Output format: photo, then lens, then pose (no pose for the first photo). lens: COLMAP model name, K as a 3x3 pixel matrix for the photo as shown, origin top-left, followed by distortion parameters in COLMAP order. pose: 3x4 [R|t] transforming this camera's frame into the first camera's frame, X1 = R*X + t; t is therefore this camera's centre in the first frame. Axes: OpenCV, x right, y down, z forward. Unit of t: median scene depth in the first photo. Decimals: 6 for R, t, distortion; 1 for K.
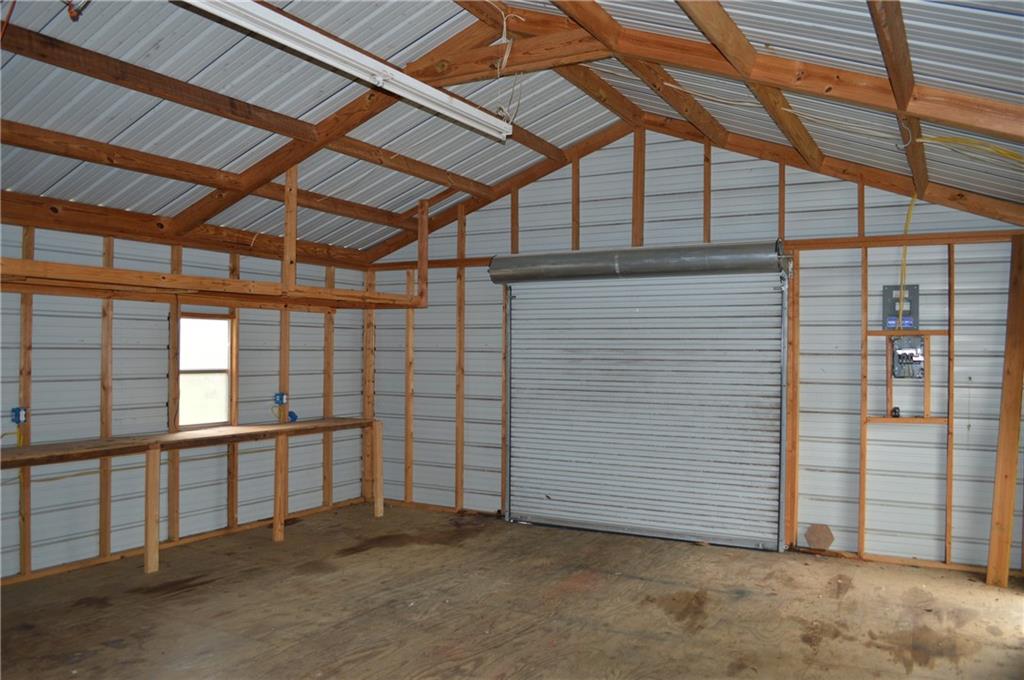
lens RADIAL K [[827.1, 0, 511.8], [0, 827.1, 371.0], [0, 0, 1]] dist [-0.215514, 0.001948]
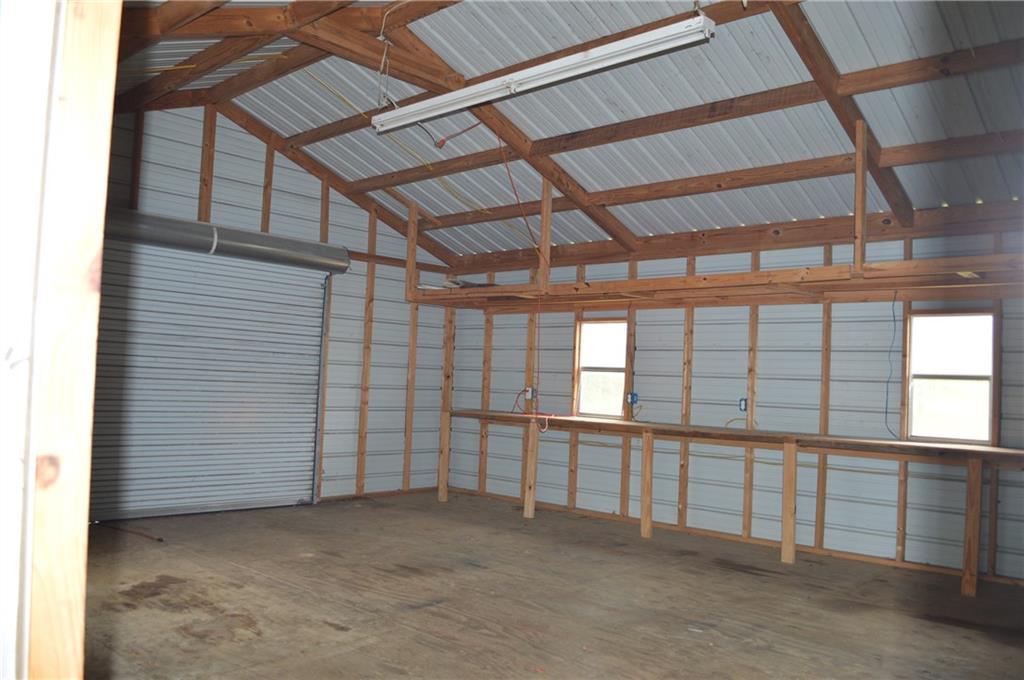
lens RADIAL K [[813.6, 0, 510.8], [0, 813.6, 333.9], [0, 0, 1]] dist [0.000896, -0.001653]
pose [[-0.238023, -0.050189, -0.969962, 0.773432], [-0.040312, 0.998314, -0.041764, 0.014594], [0.970423, 0.029161, -0.239645, 0.987617]]
